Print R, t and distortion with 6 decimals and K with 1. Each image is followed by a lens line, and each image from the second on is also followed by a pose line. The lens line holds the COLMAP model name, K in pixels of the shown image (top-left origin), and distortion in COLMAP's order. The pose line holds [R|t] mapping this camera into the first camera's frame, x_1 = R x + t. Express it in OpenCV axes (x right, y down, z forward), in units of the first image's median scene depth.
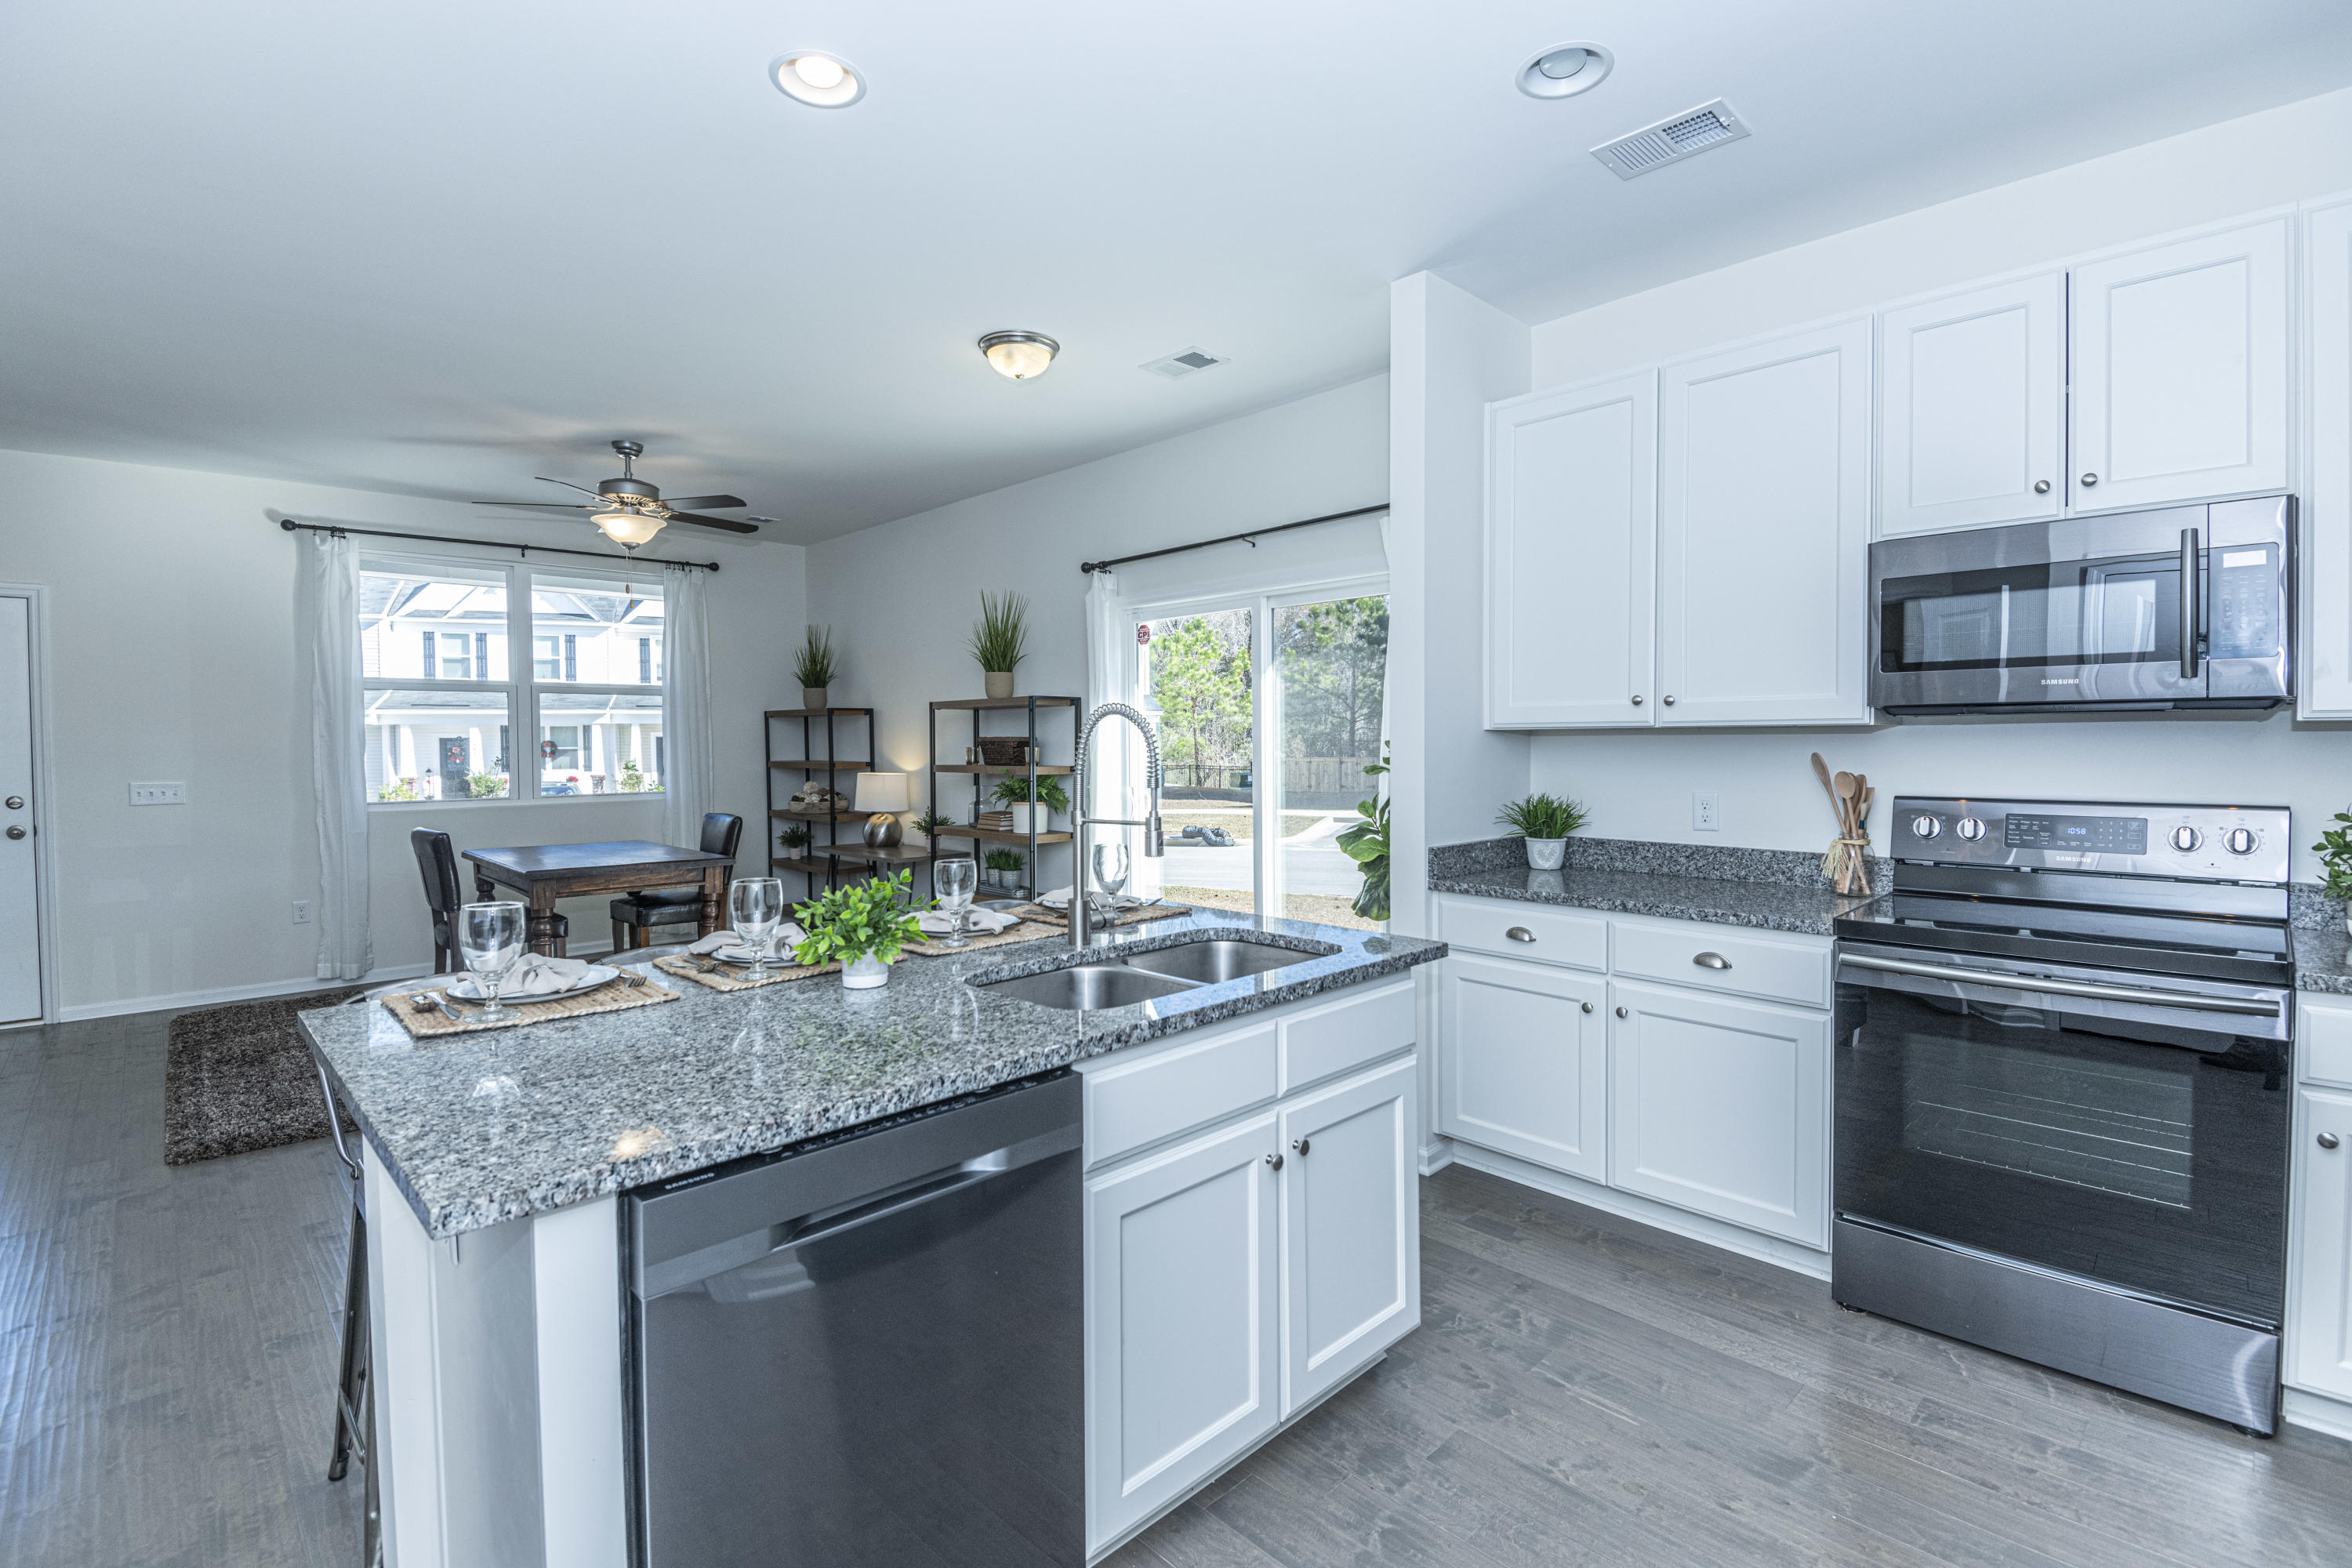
lens RADIAL K [[1059.9, 0, 1181.7], [0, 1059.9, 766.6], [0, 0, 1]] dist [0.027058, -0.024681]
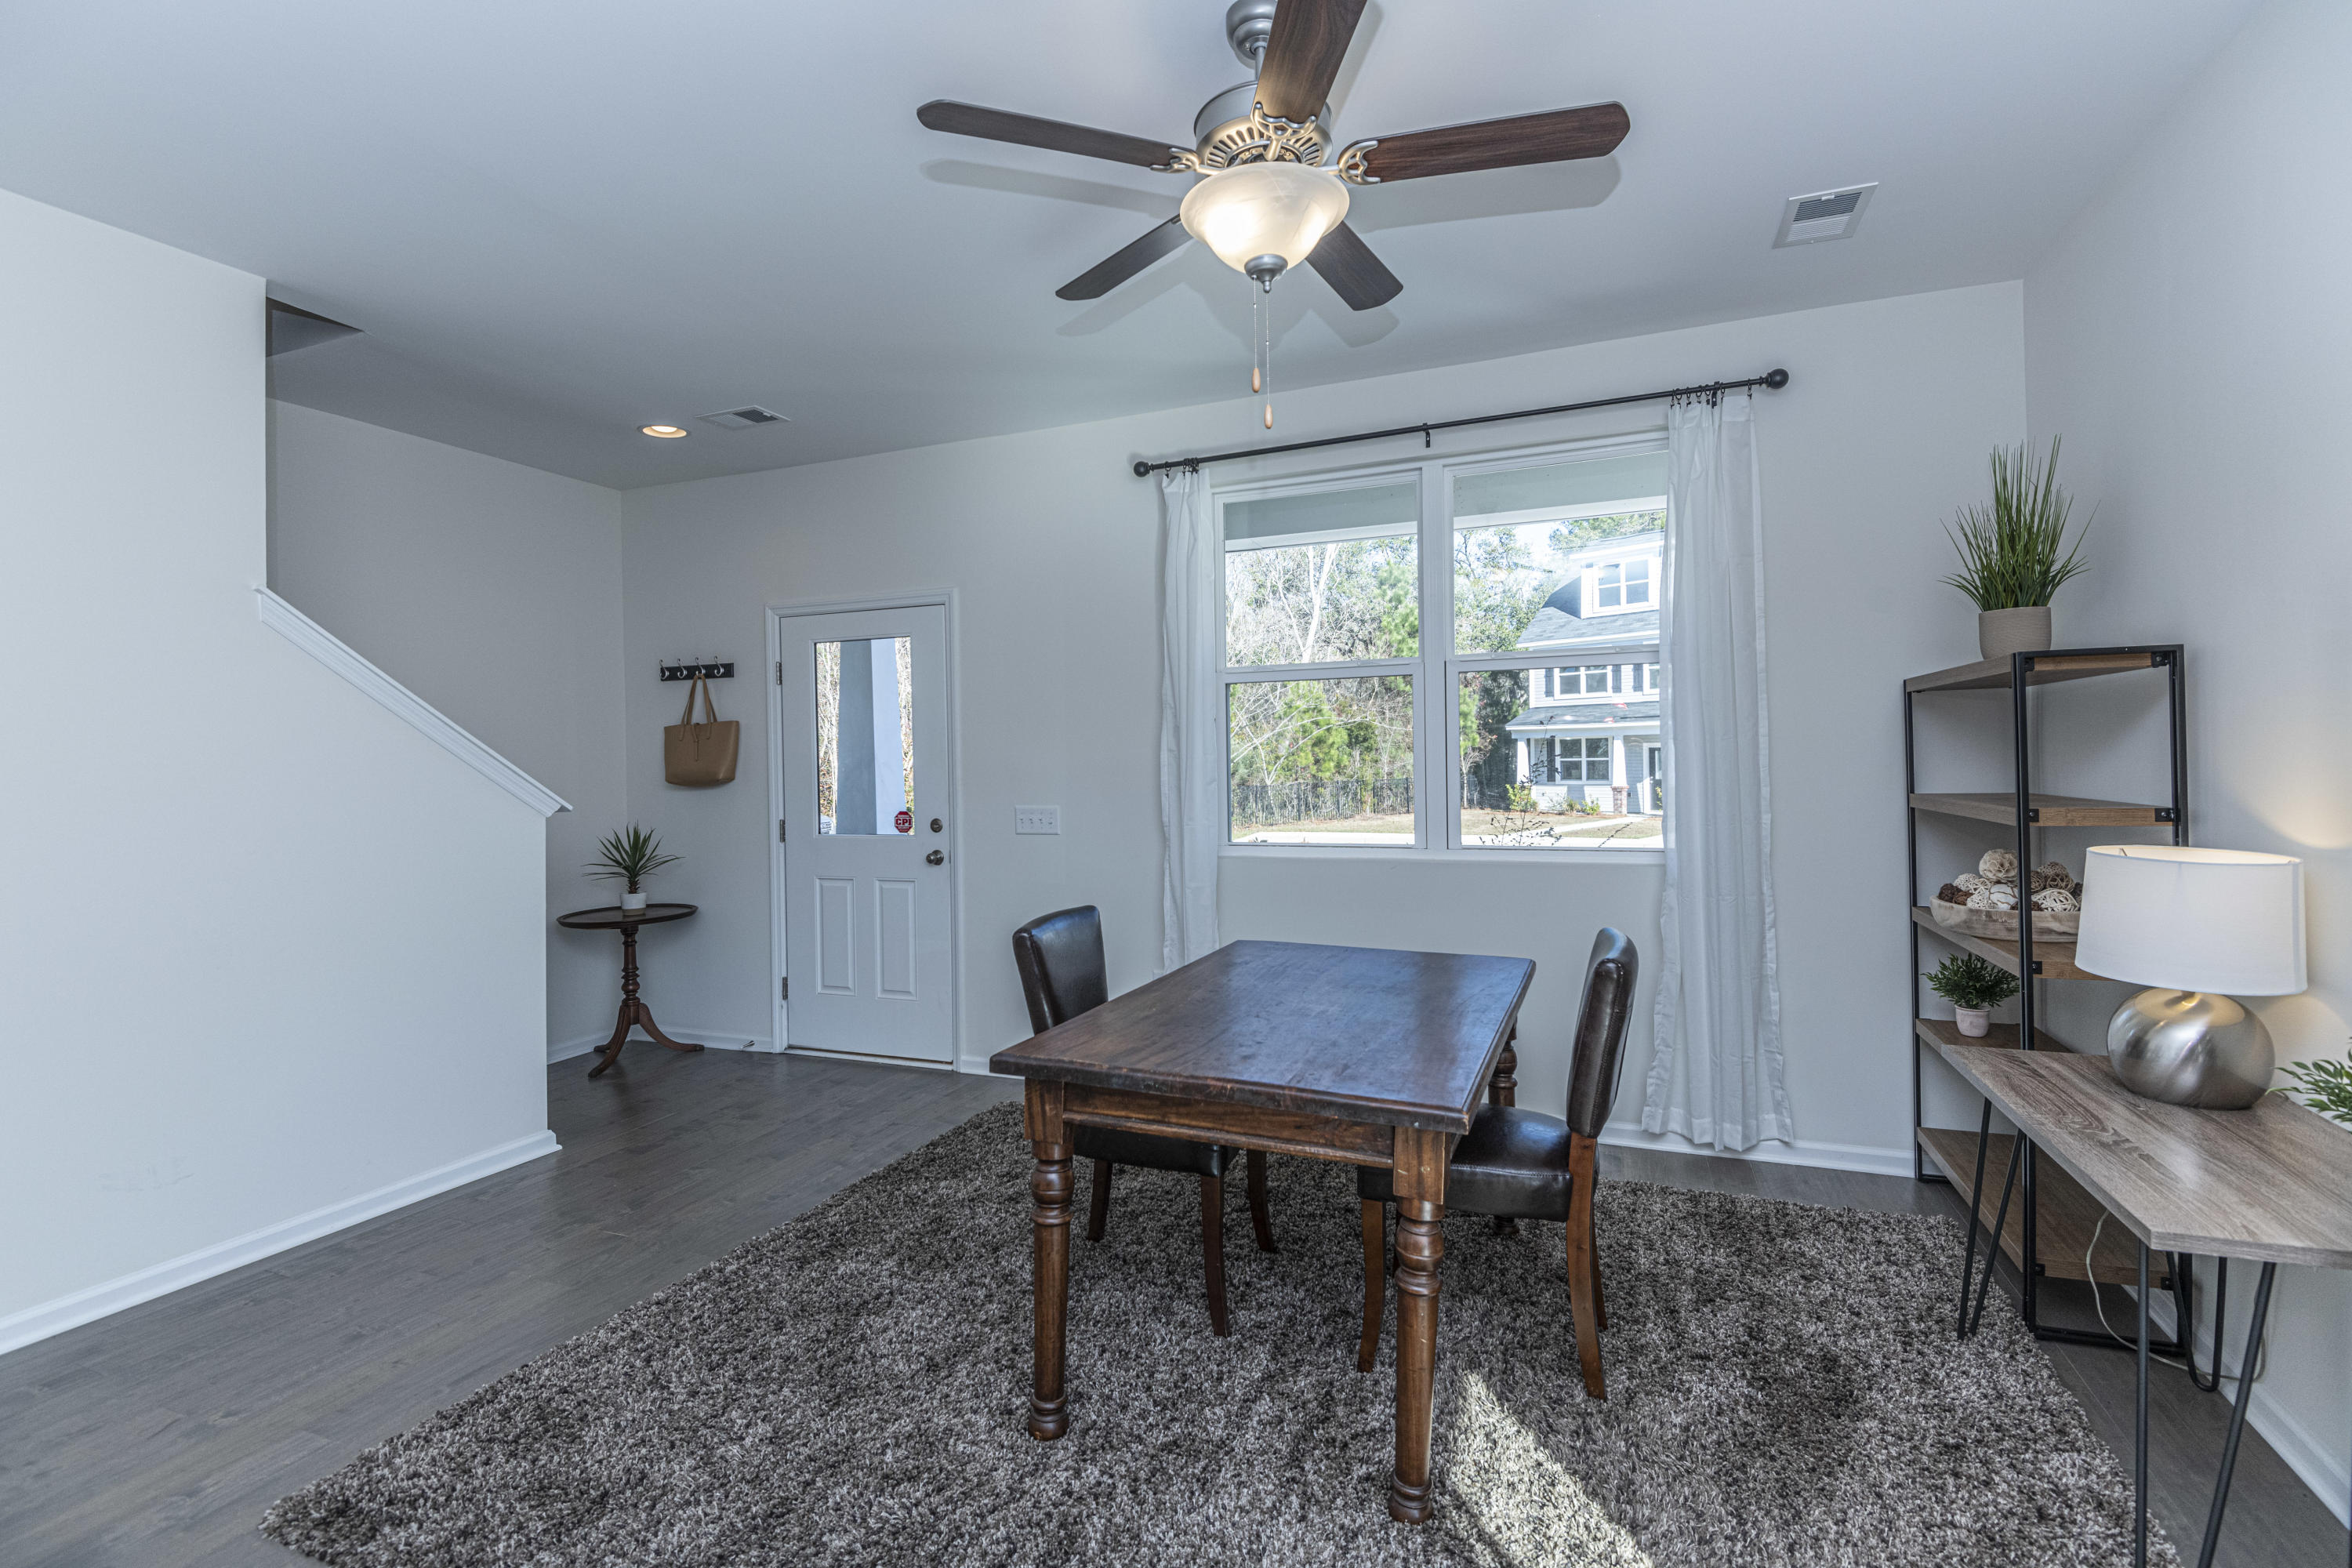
lens RADIAL K [[1056.0, 0, 1181.0], [0, 1056.0, 766.6], [0, 0, 1]] dist [0.049817, -0.045572]
pose [[0.406390, 0.004422, -0.913689, -0.233063], [-0.009230, 0.999957, 0.000734, -0.029458], [0.913653, 0.008135, 0.406414, 1.160575]]
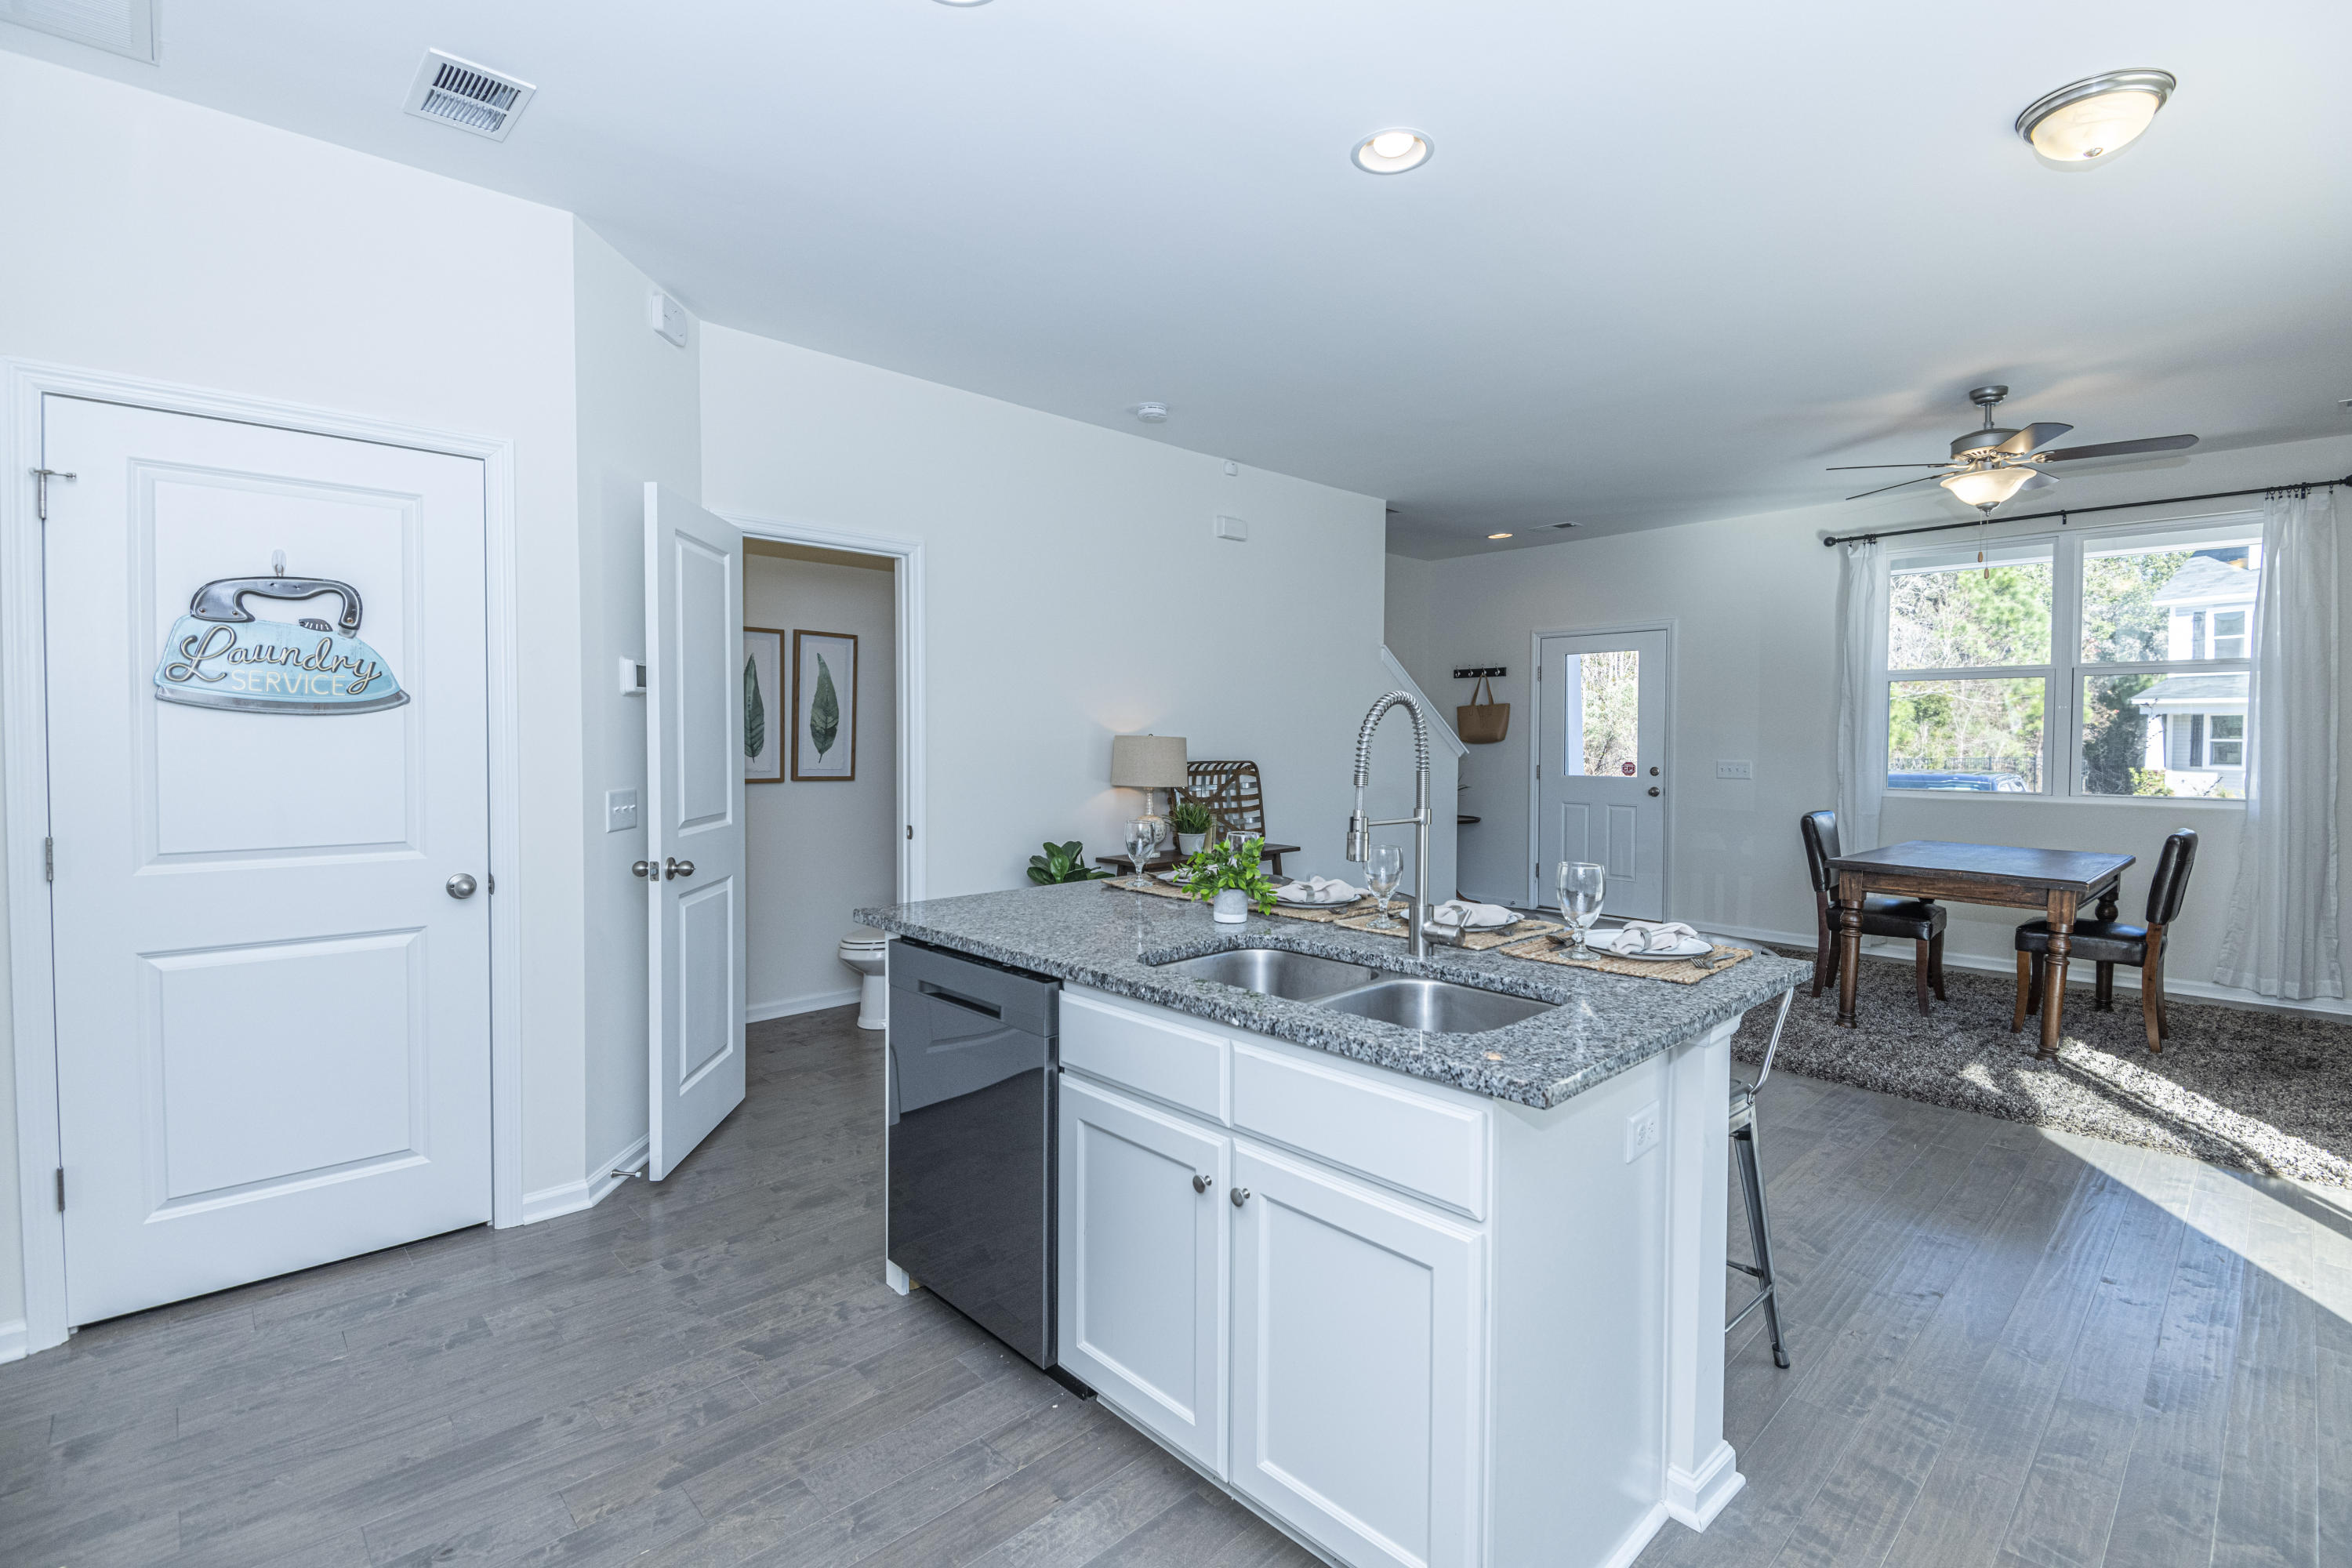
lens RADIAL K [[1059.9, 0, 1181.7], [0, 1059.9, 766.6], [0, 0, 1]] dist [0.027058, -0.024681]
pose [[-0.011915, 0.037786, -0.999215, 0.528595], [-0.027062, 0.998908, 0.038097, -0.015517], [0.999563, 0.027495, -0.010879, 0.514498]]
